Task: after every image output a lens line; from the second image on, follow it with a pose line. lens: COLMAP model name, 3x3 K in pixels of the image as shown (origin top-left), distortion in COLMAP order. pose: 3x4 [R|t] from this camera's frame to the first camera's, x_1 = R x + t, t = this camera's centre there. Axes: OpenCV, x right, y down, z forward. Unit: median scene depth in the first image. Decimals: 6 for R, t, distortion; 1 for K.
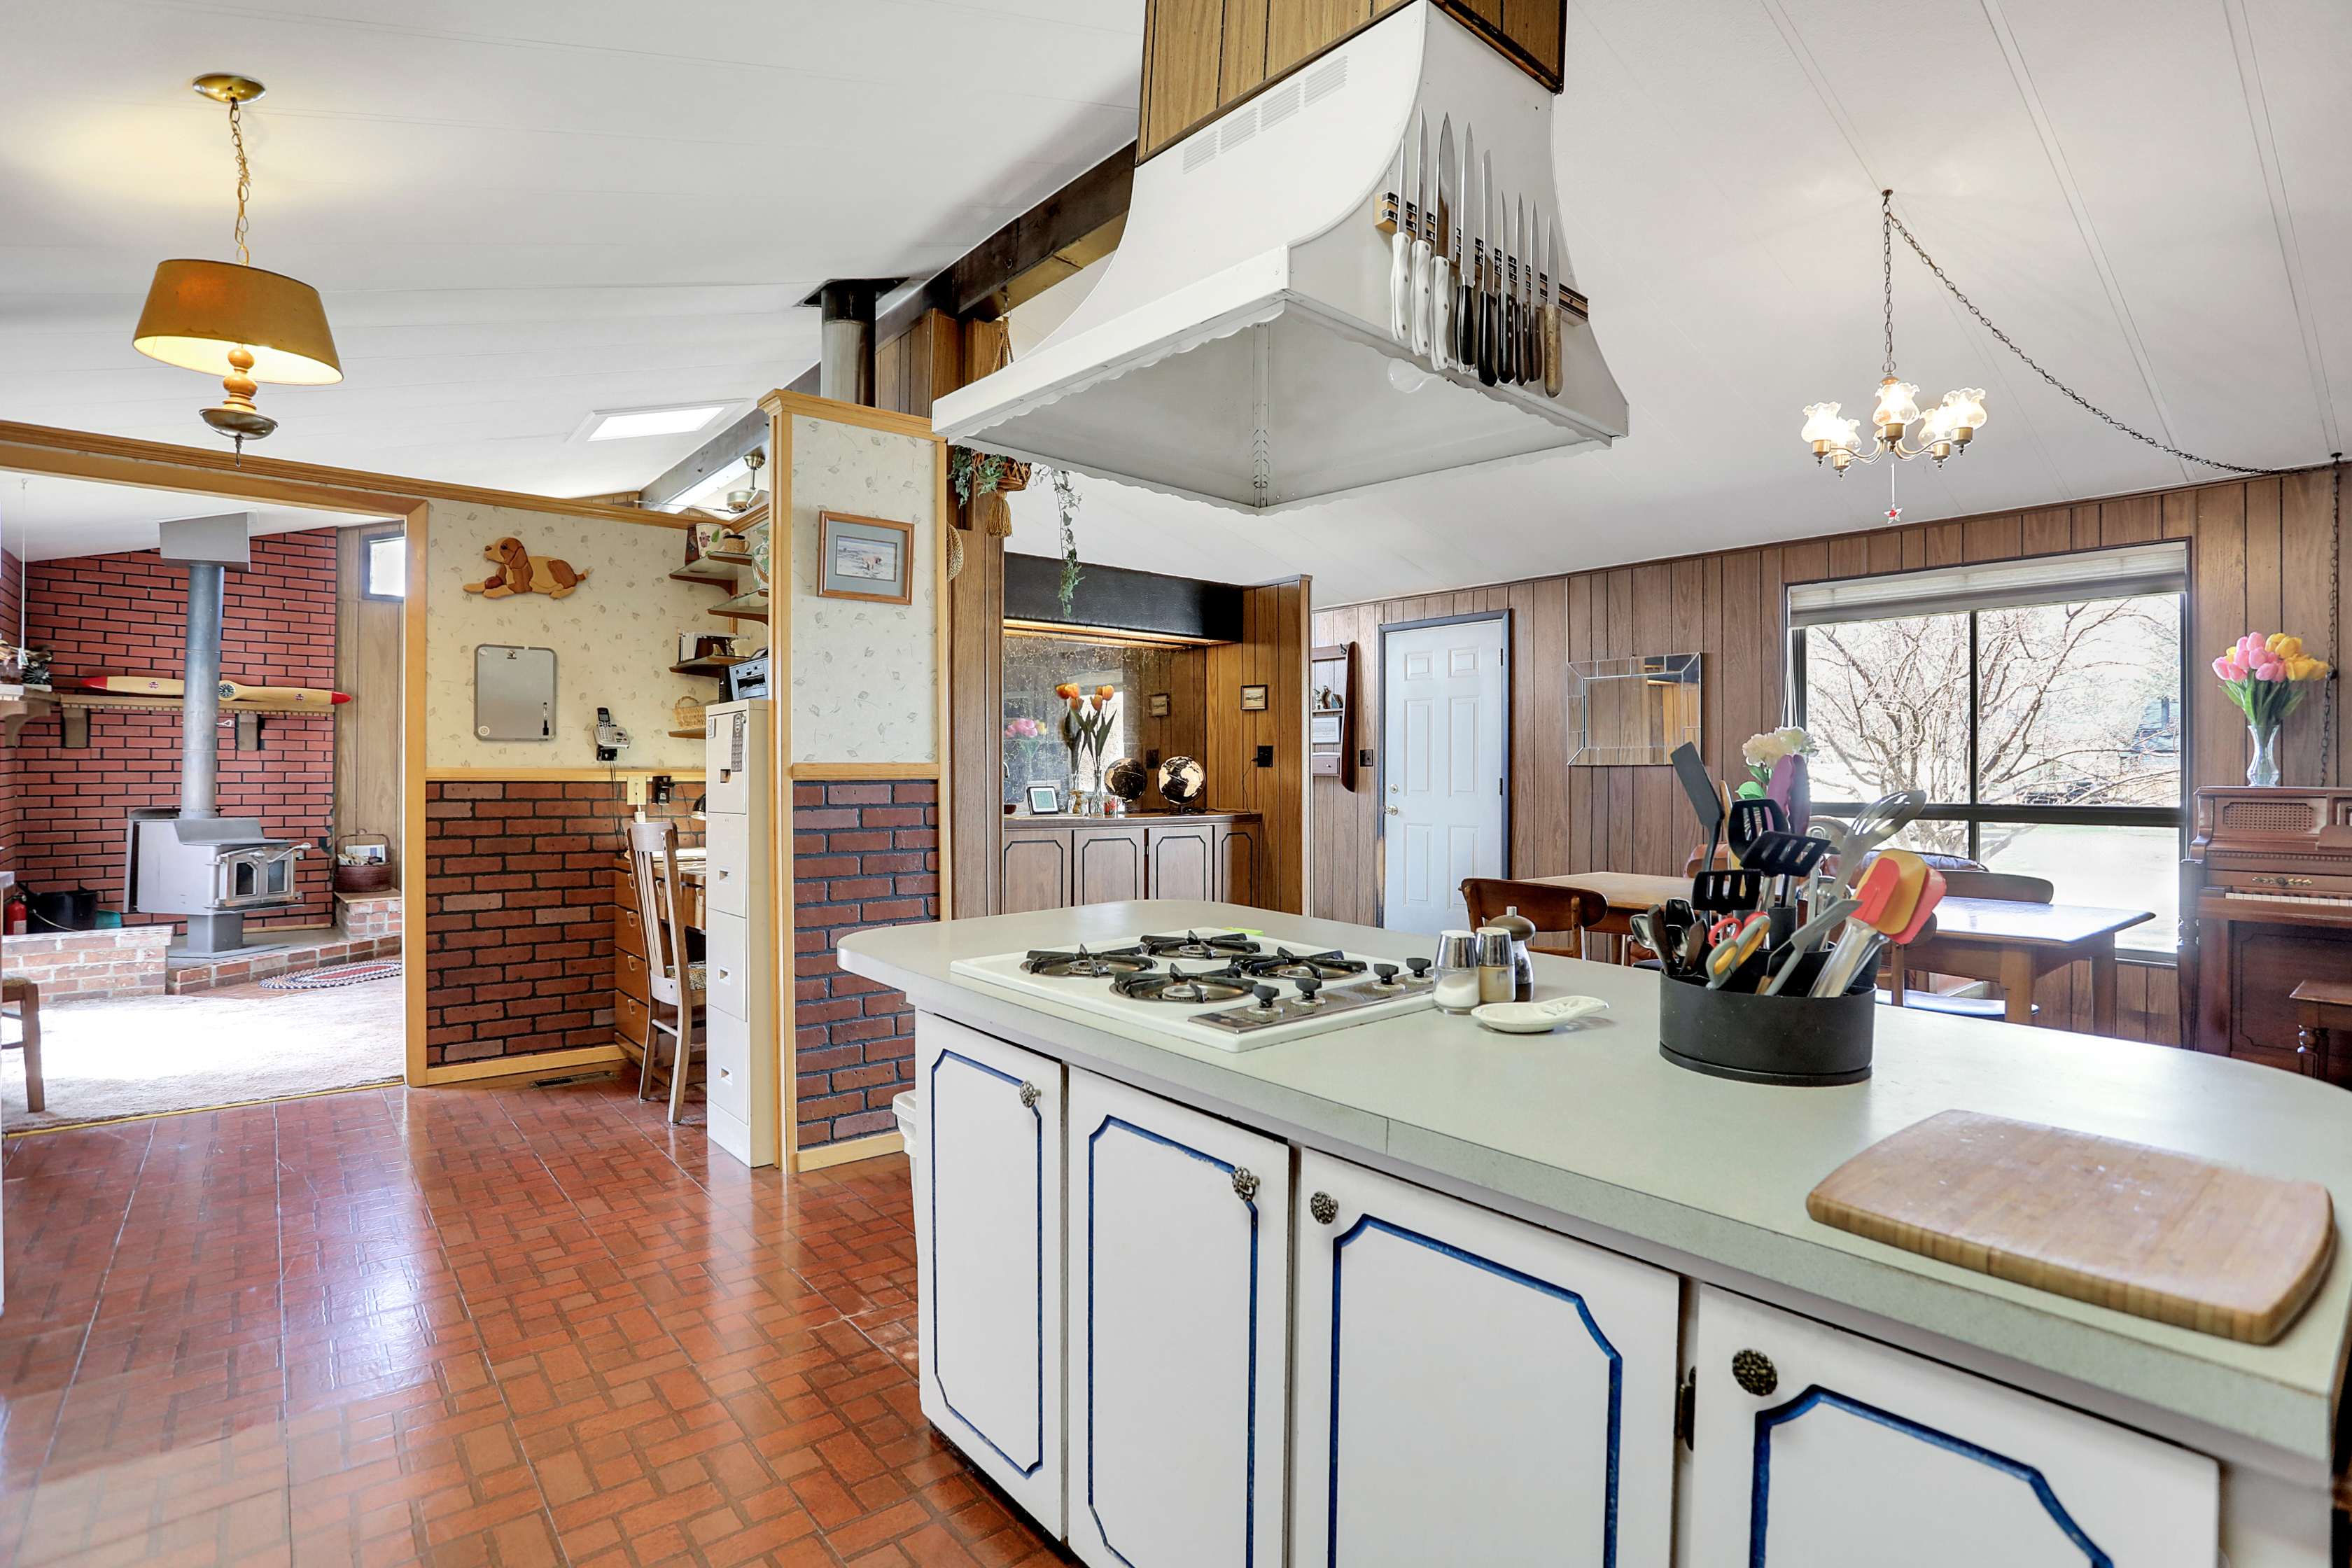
lens RADIAL K [[1162.1, 0, 1167.9], [0, 1162.1, 778.1], [0, 0, 1]] dist [-0.061580, 0.028066]
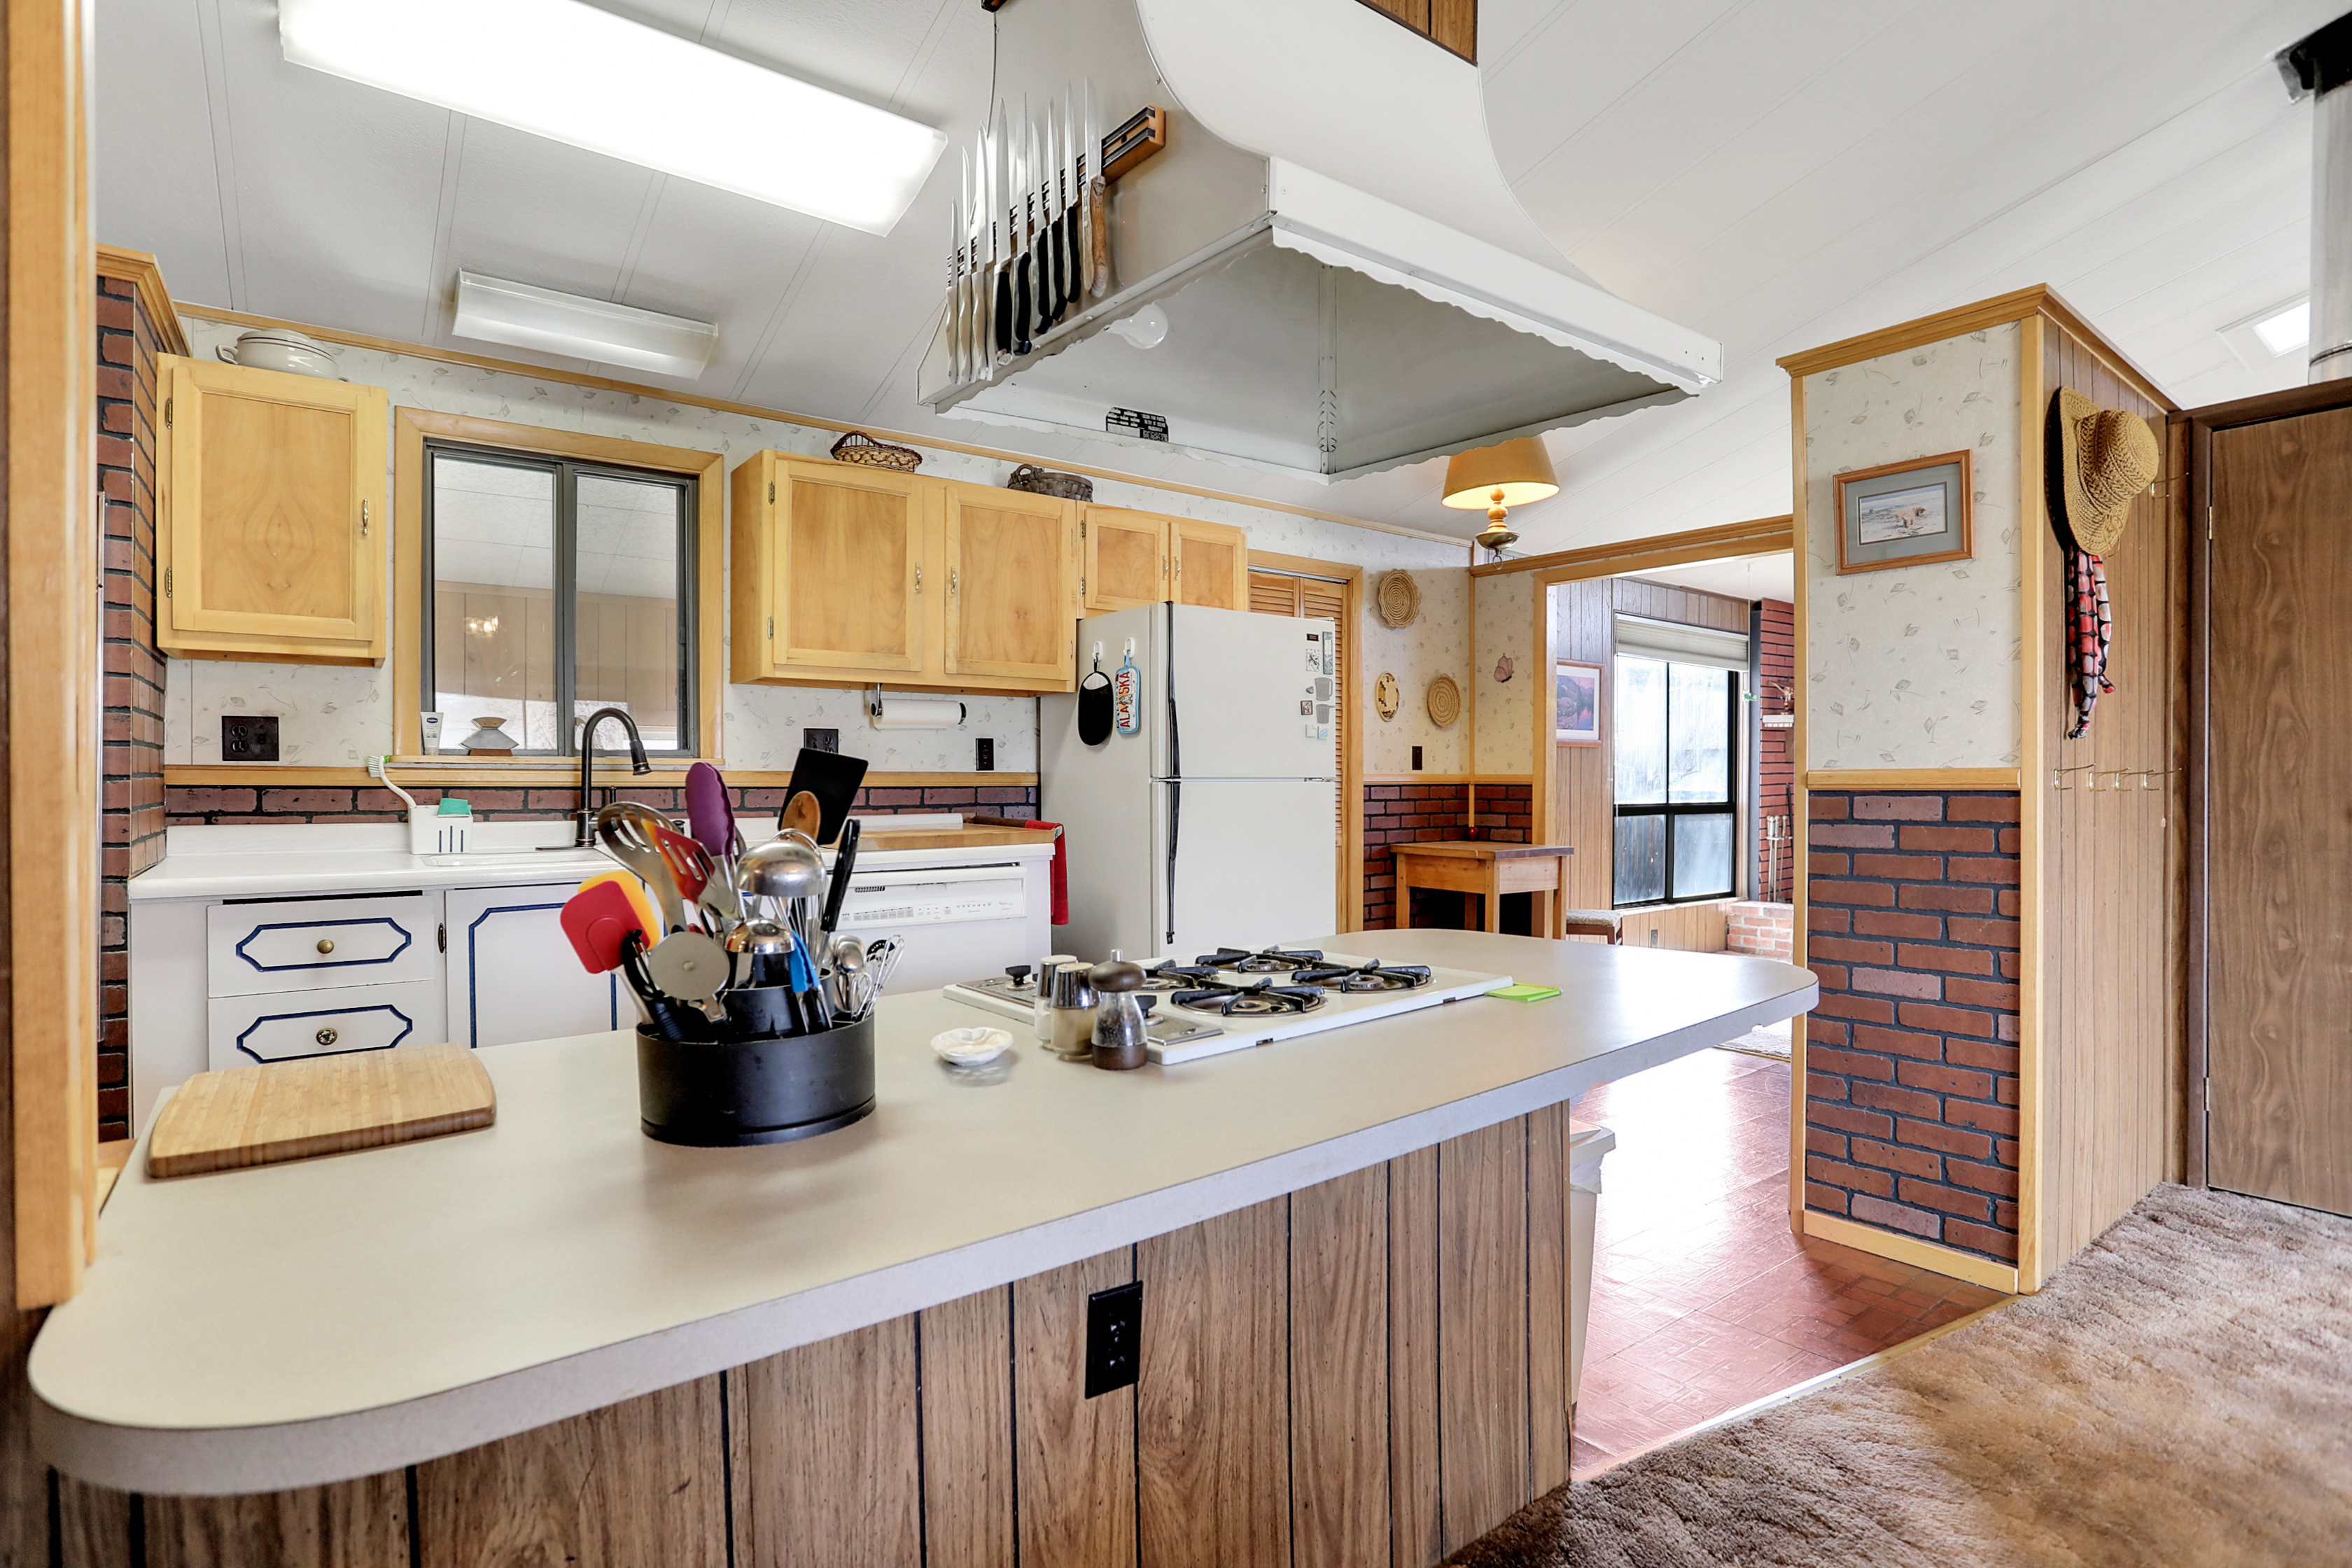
lens RADIAL K [[1176.1, 0, 1204.2], [0, 1176.1, 796.6], [0, 0, 1]] dist [-0.082998, 0.036478]
pose [[-0.021092, 0.011720, -0.999709, 0.448251], [-0.003890, 0.999923, 0.011804, -0.001244], [0.999770, 0.004138, -0.021045, 0.440643]]
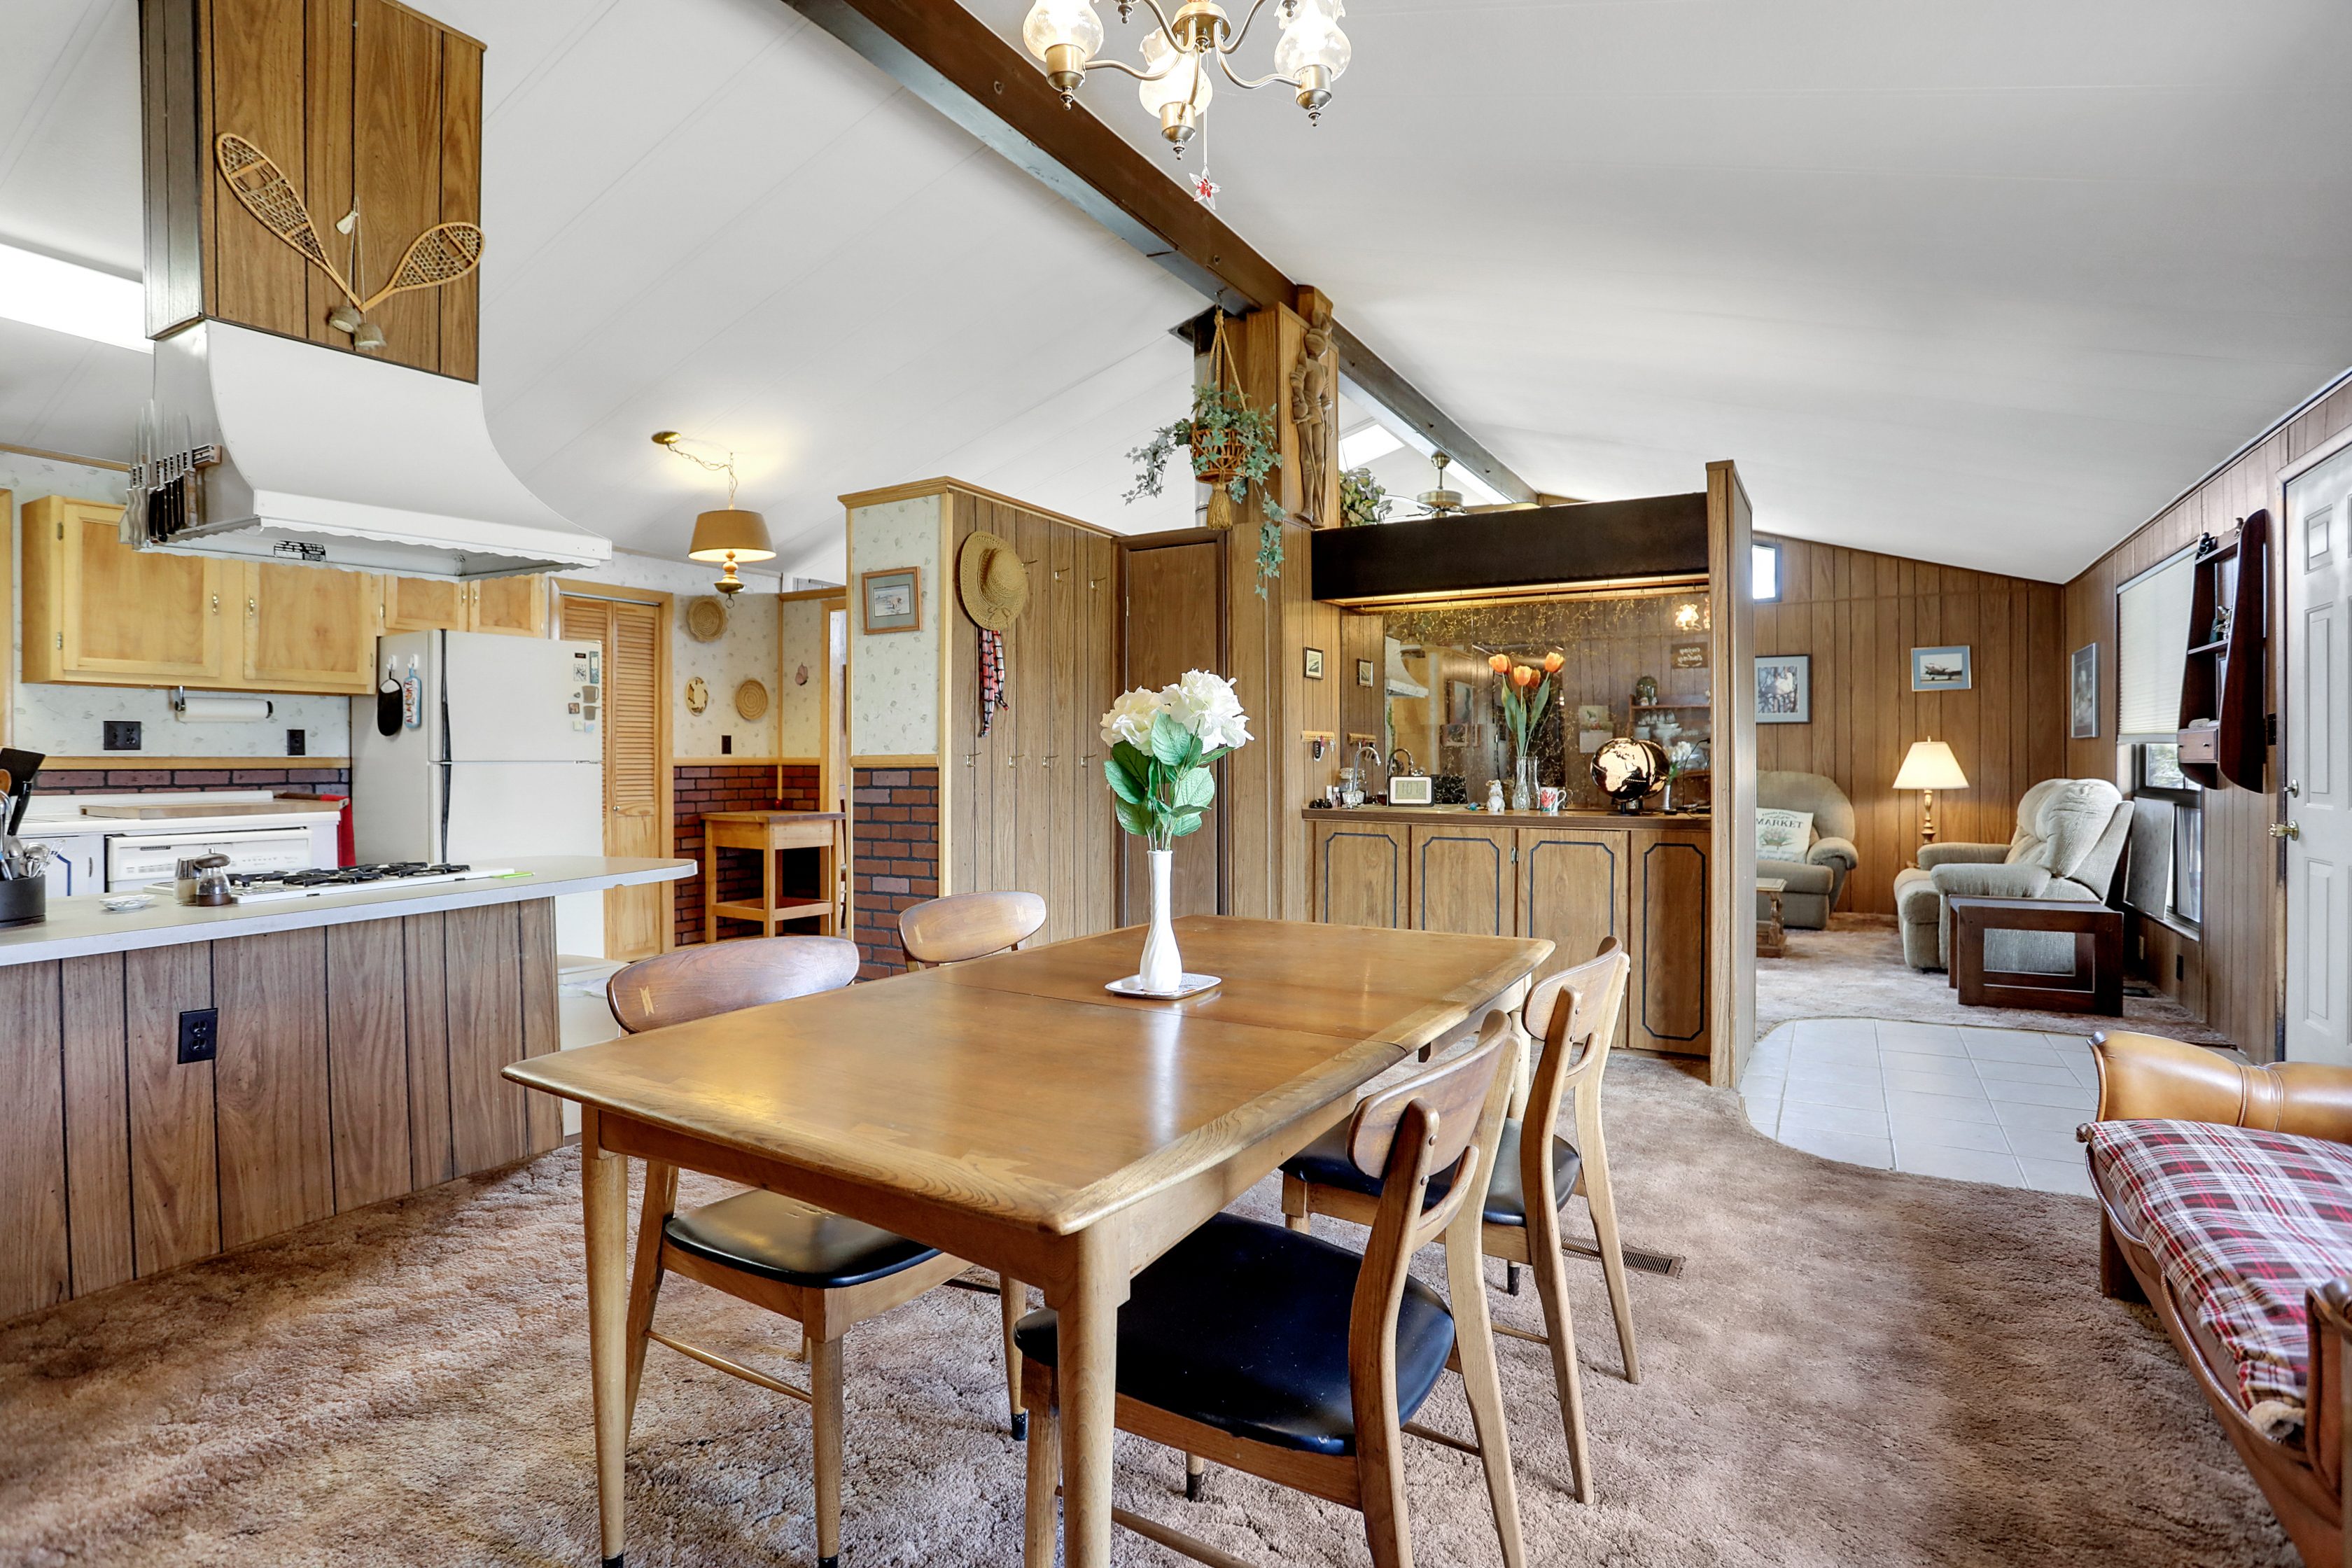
lens RADIAL K [[1165.2, 0, 1183.8], [0, 1165.2, 768.6], [0, 0, 1]] dist [-0.057640, 0.023794]
pose [[0.347547, 0.003033, -0.937658, 0.911939], [-0.000440, 0.999995, 0.003071, -0.001453], [0.937663, -0.000655, 0.347546, 0.703696]]
